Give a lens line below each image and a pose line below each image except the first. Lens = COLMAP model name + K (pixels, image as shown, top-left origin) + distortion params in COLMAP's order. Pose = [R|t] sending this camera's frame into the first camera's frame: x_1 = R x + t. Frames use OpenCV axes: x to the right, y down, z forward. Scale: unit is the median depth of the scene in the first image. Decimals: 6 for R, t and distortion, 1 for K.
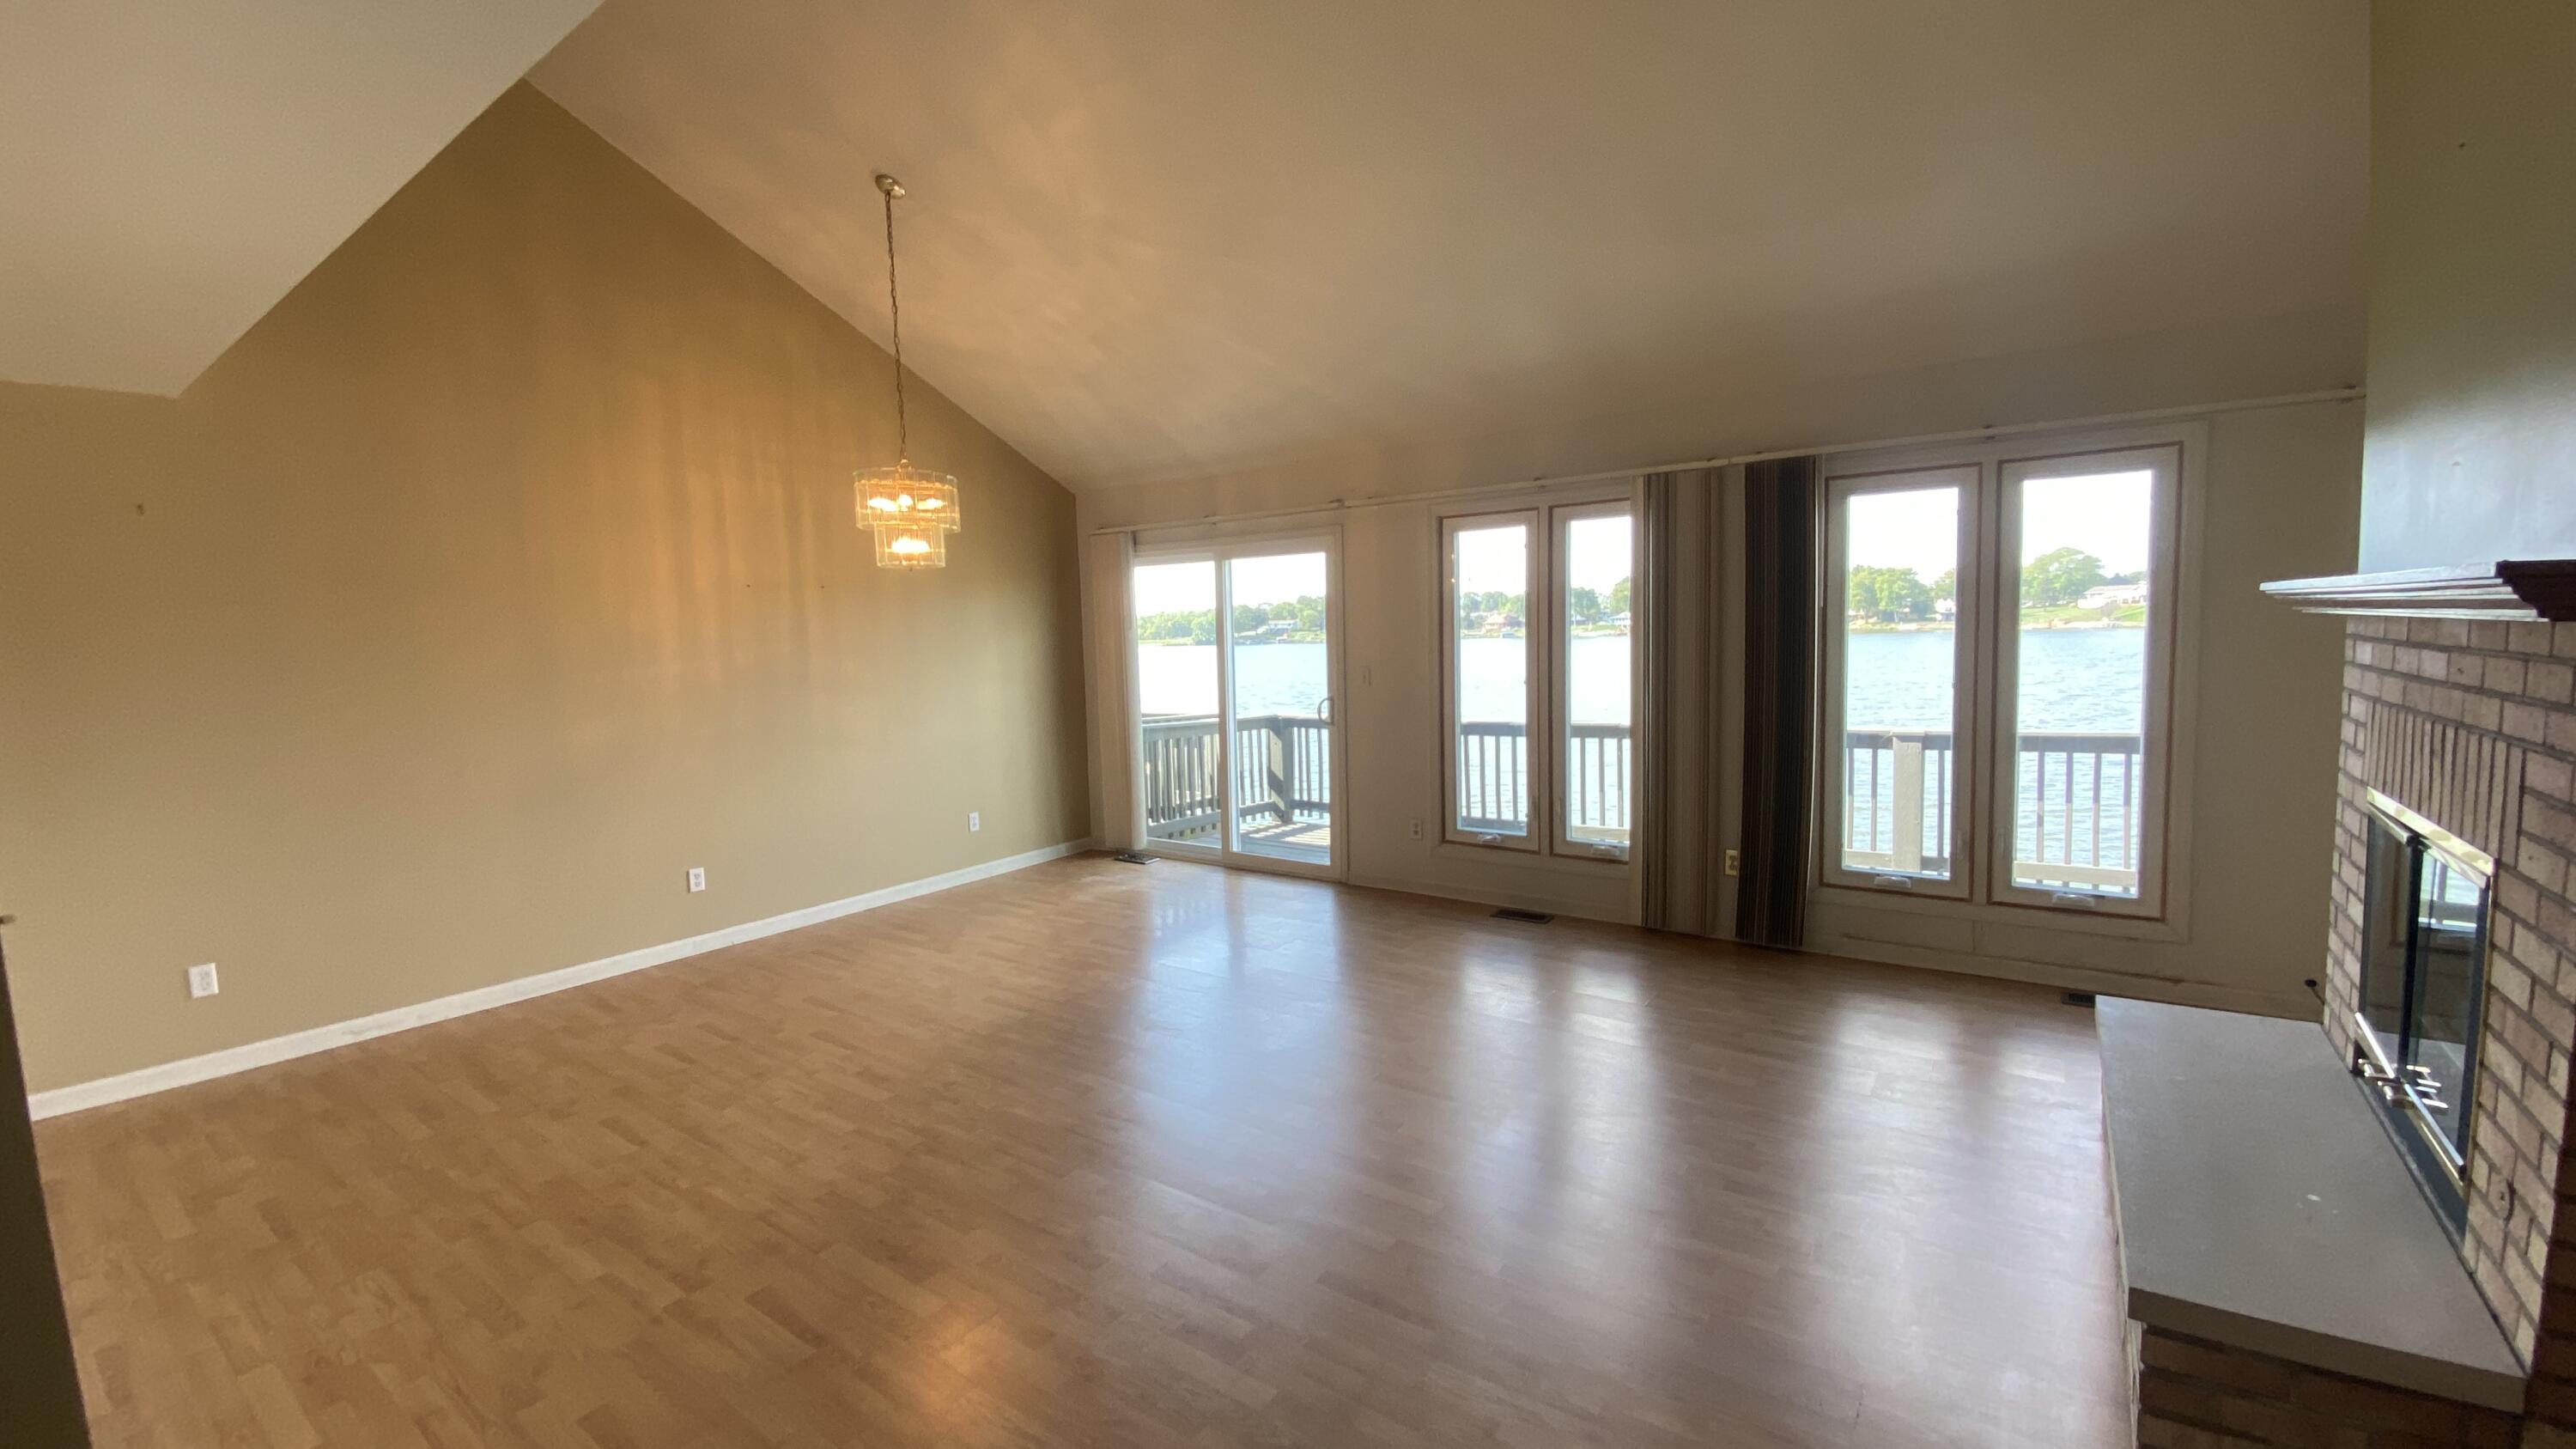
lens RADIAL K [[1045.2, 0, 1284.9], [0, 1045.2, 714.4], [0, 0, 1]] dist [0.028791, -0.024258]
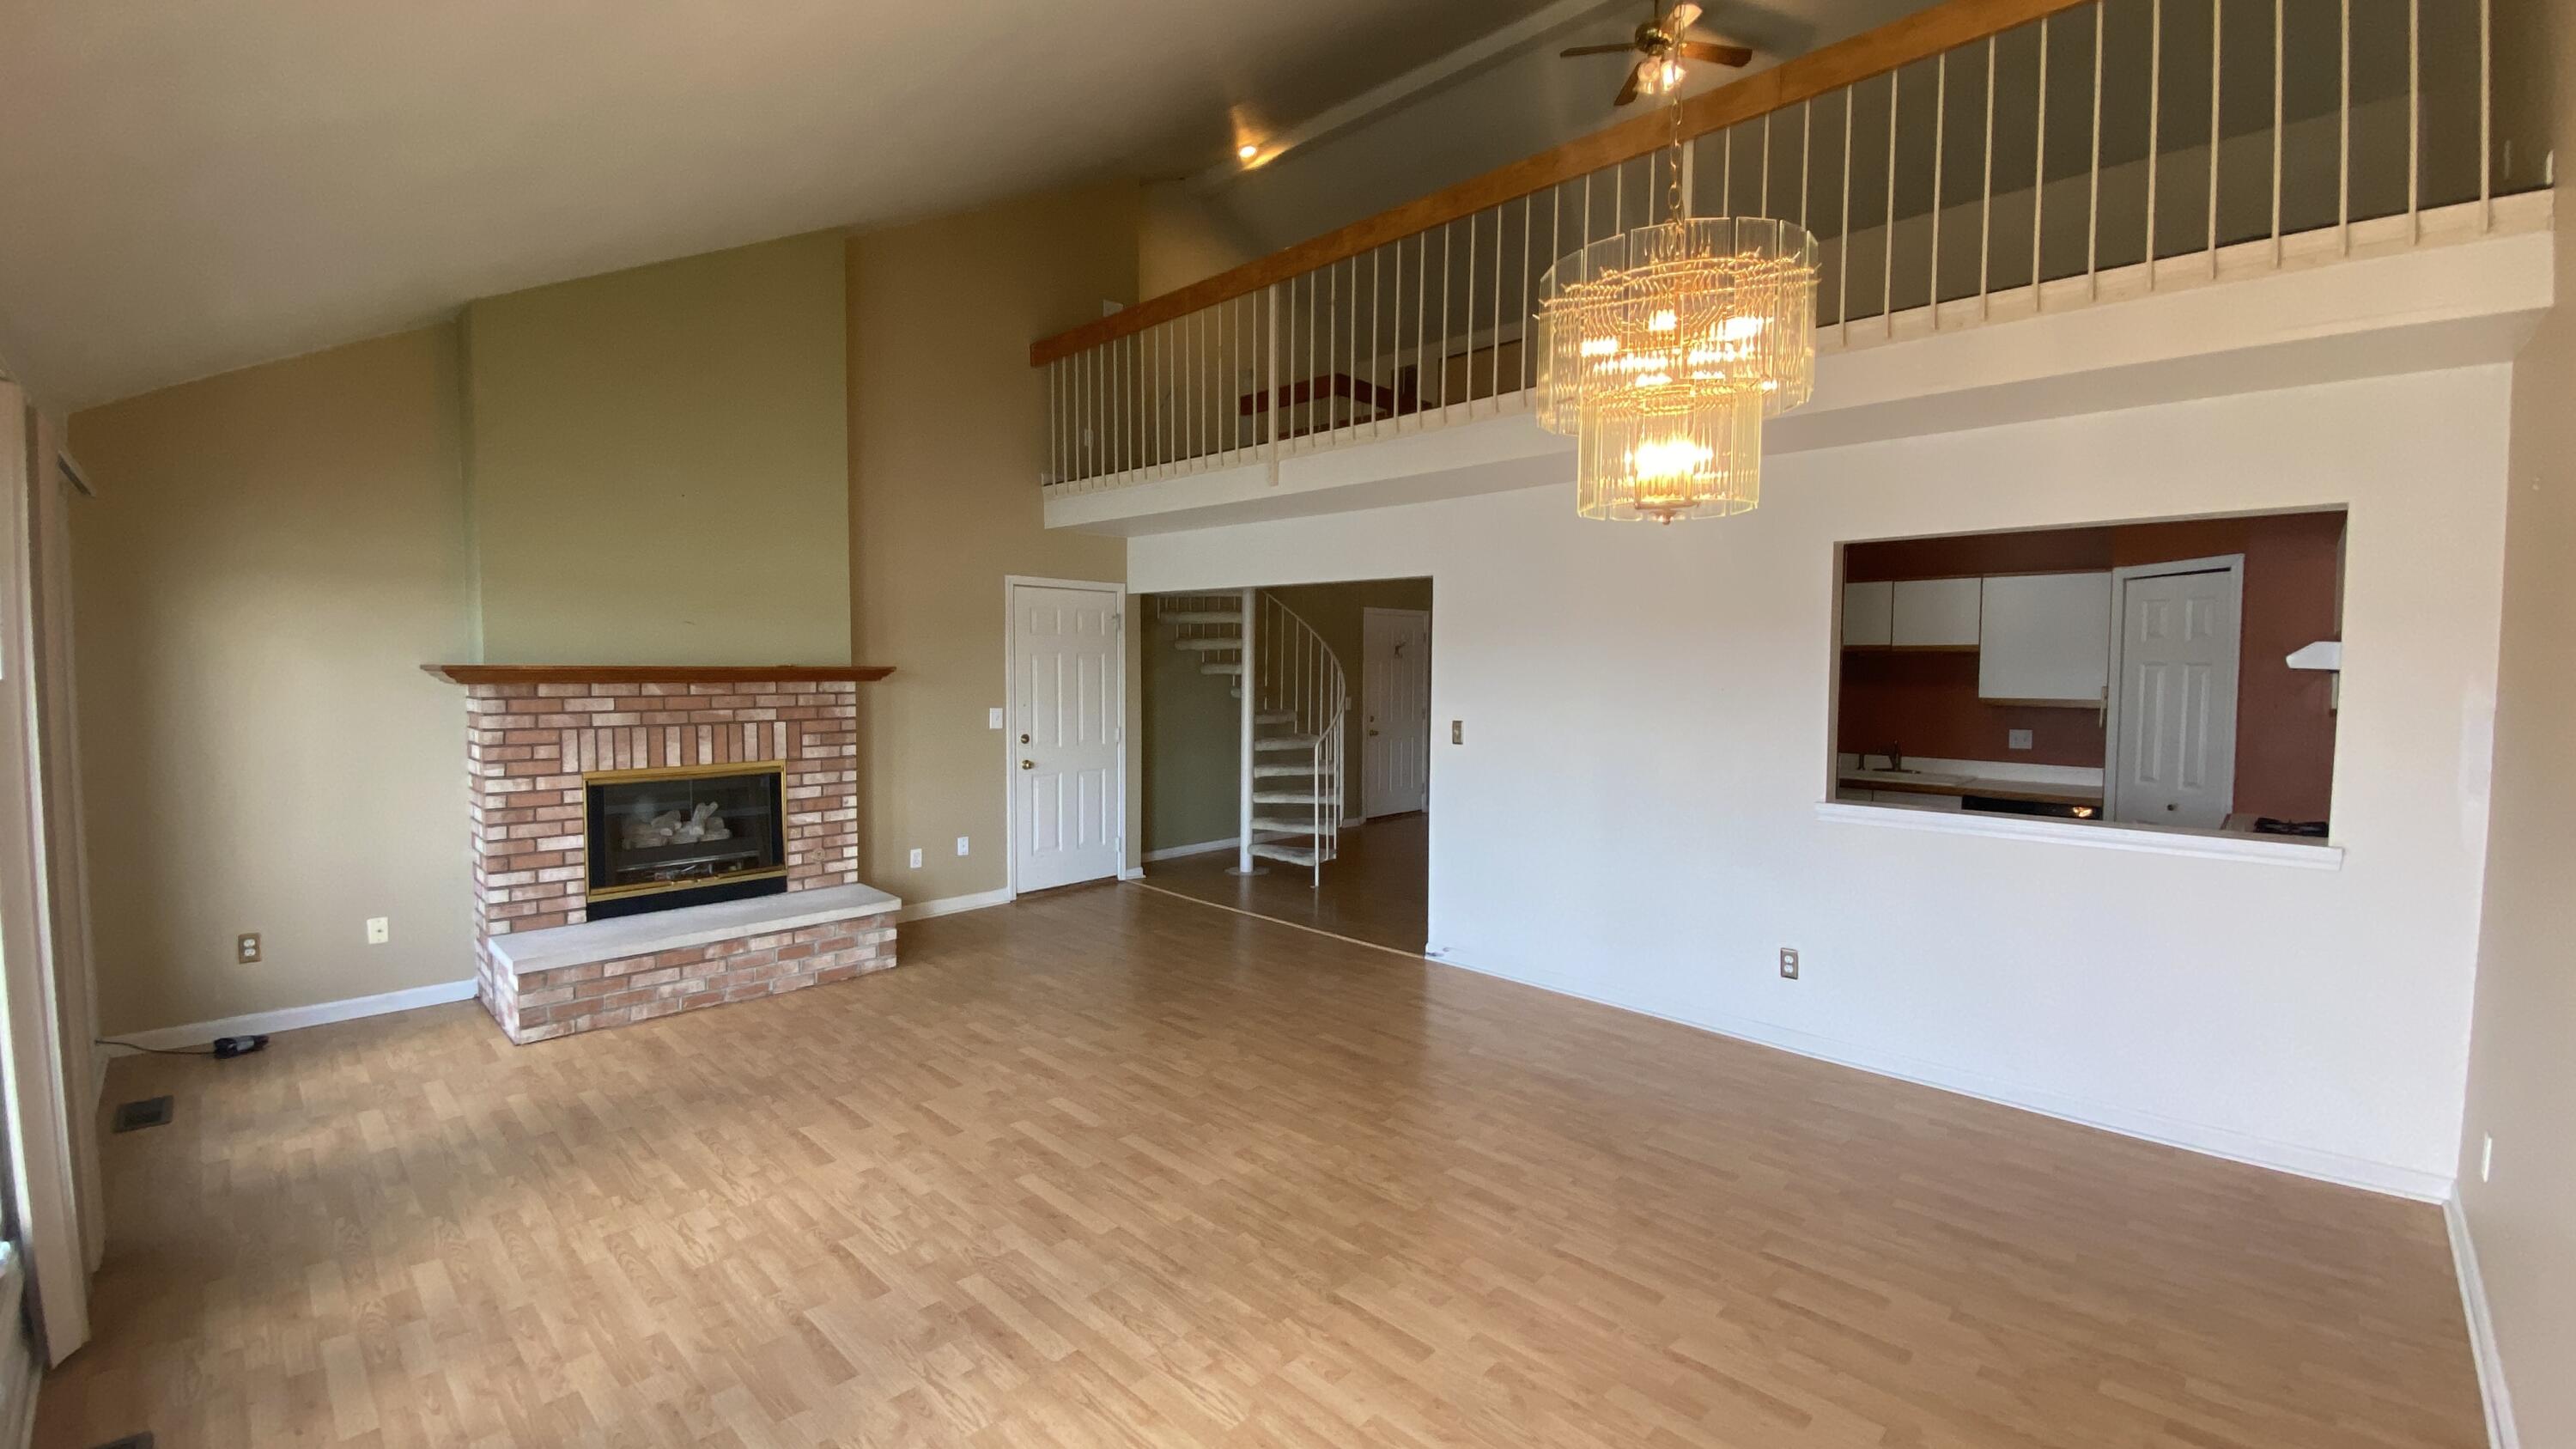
lens RADIAL K [[1047.4, 0, 1288.0], [0, 1047.4, 724.5], [0, 0, 1]] dist [0.044255, -0.038406]
pose [[-0.990436, 0.015667, 0.137082, -0.308976], [0.035065, 0.989493, 0.140265, -0.143037], [-0.133445, 0.143731, -0.980578, 1.583034]]
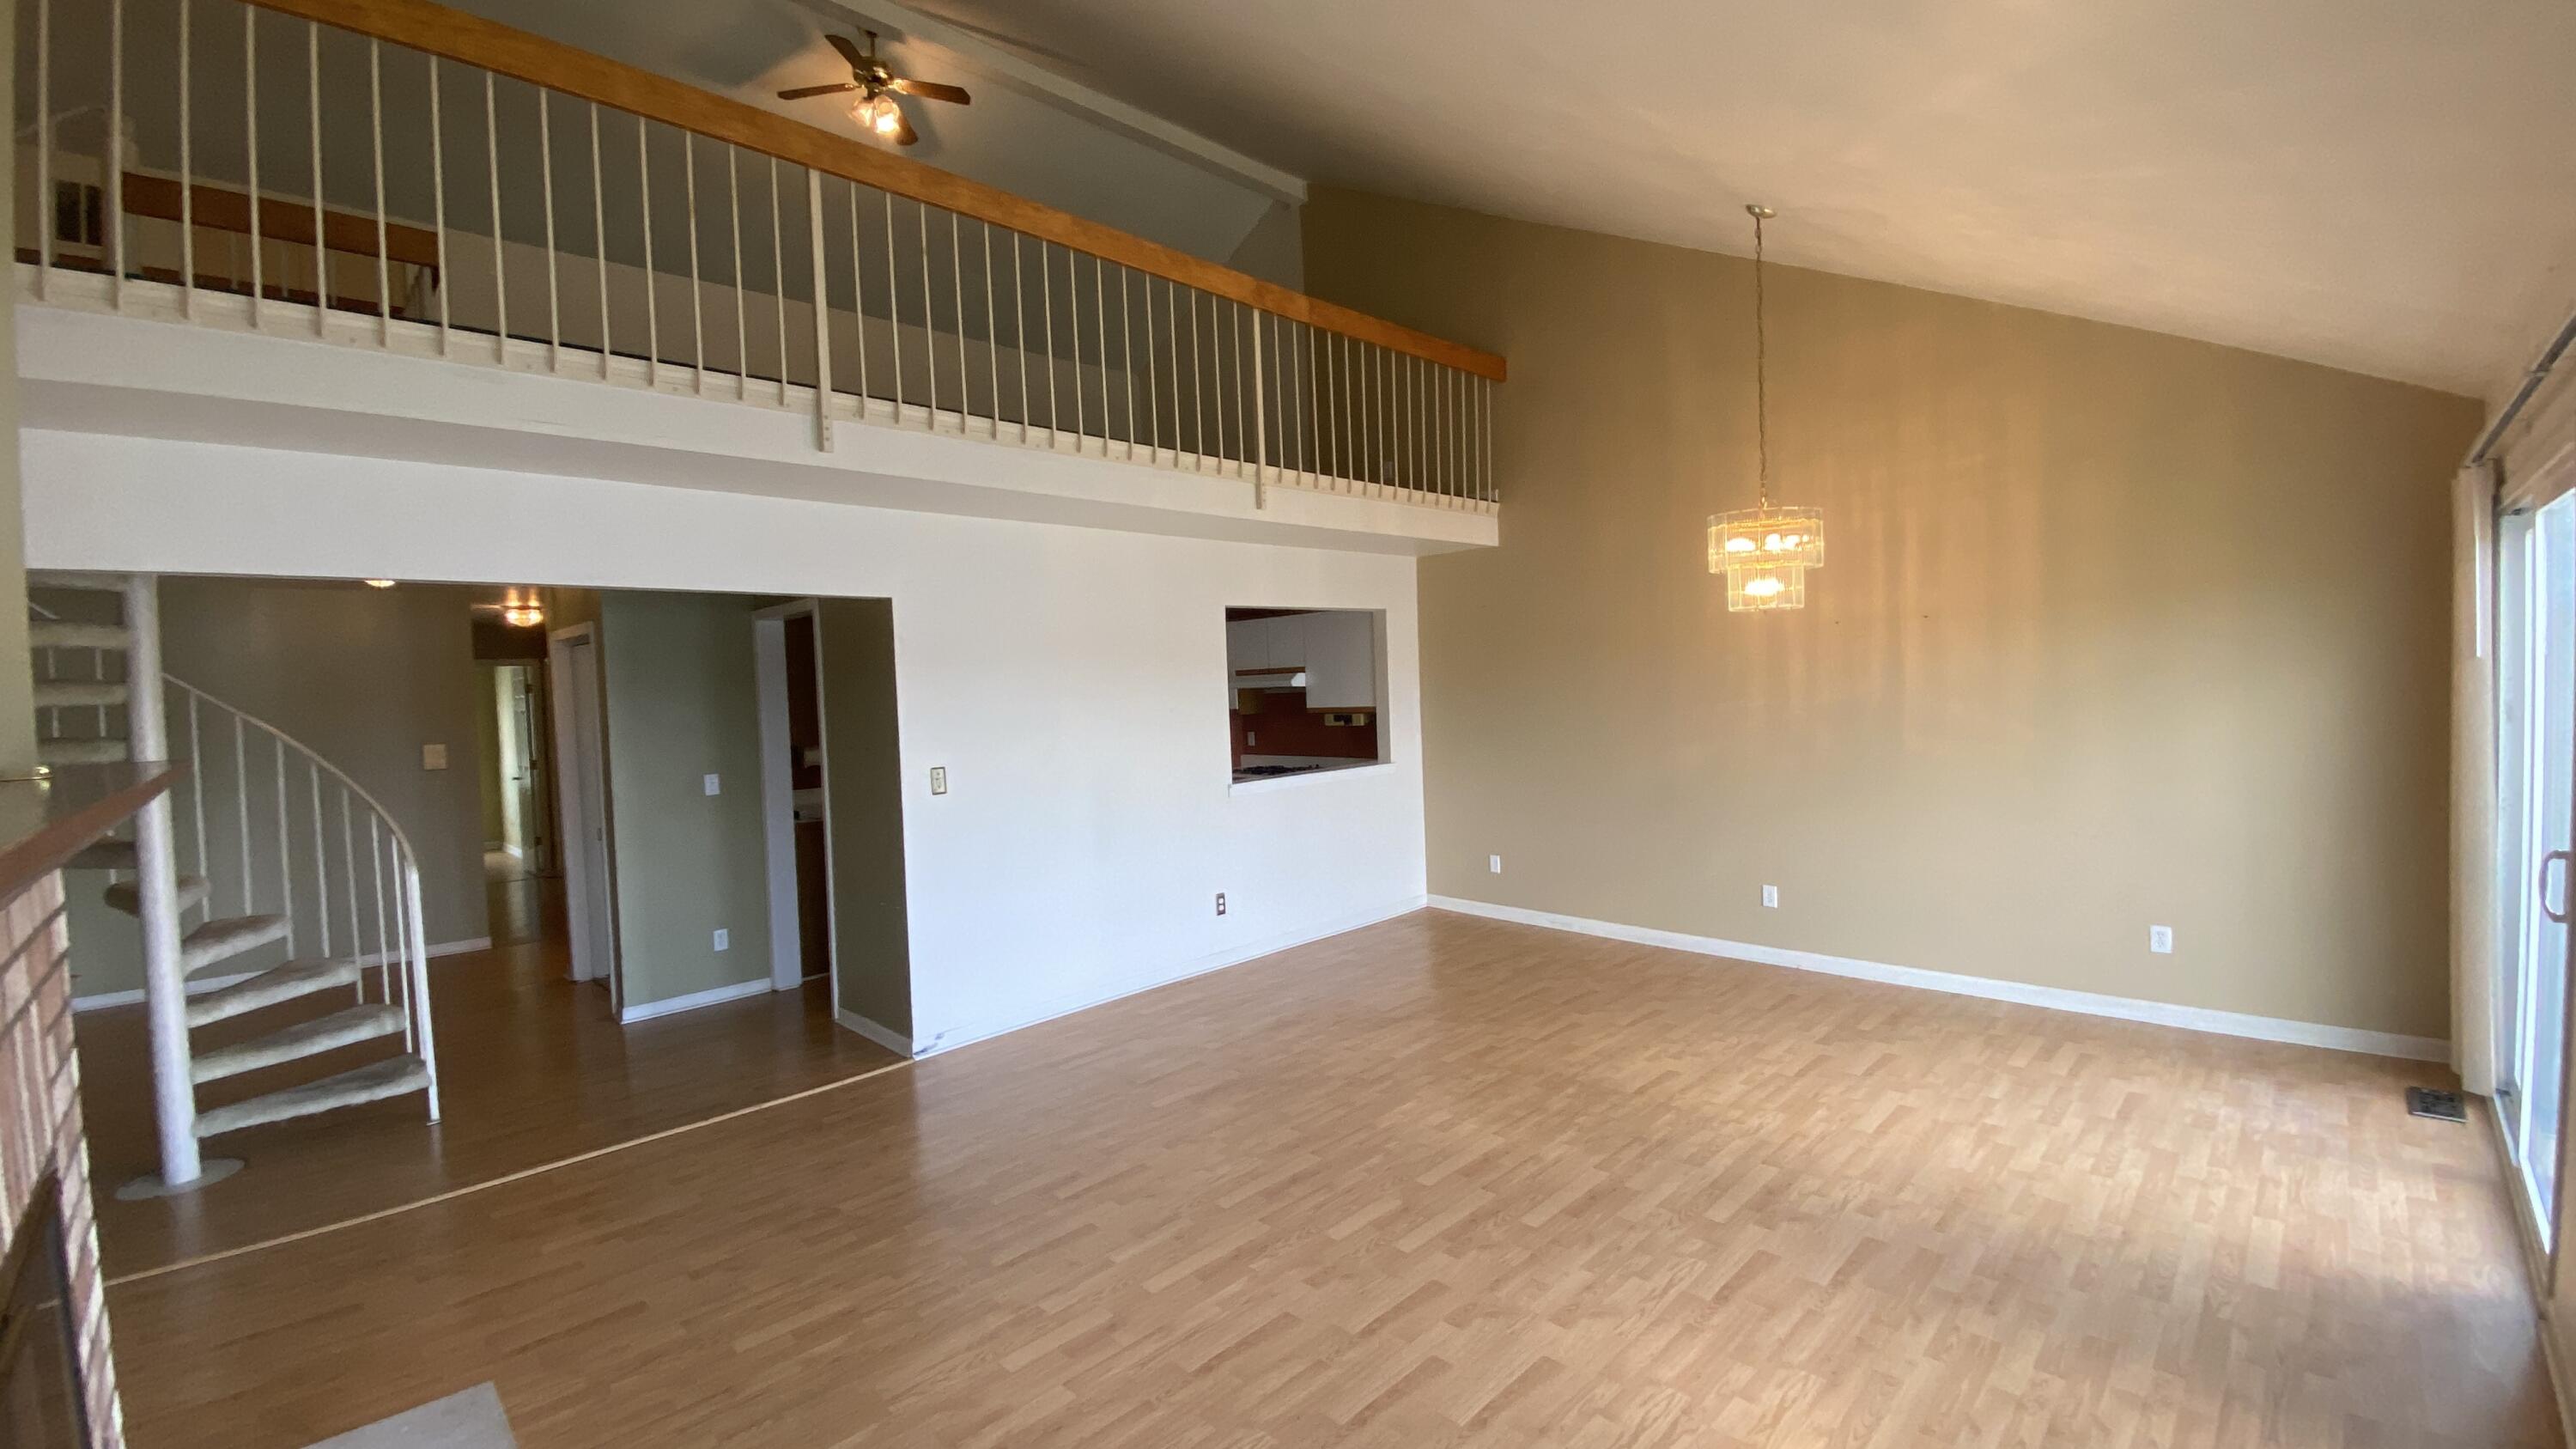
lens RADIAL K [[1046.5, 0, 1288.0], [0, 1046.5, 724.5], [0, 0, 1]] dist [0.022135, -0.023353]
pose [[-0.156820, 0.078524, -0.984501, 0.717007], [-0.041025, 0.995456, 0.085933, -0.115273], [0.986775, 0.053865, -0.152886, 0.823668]]
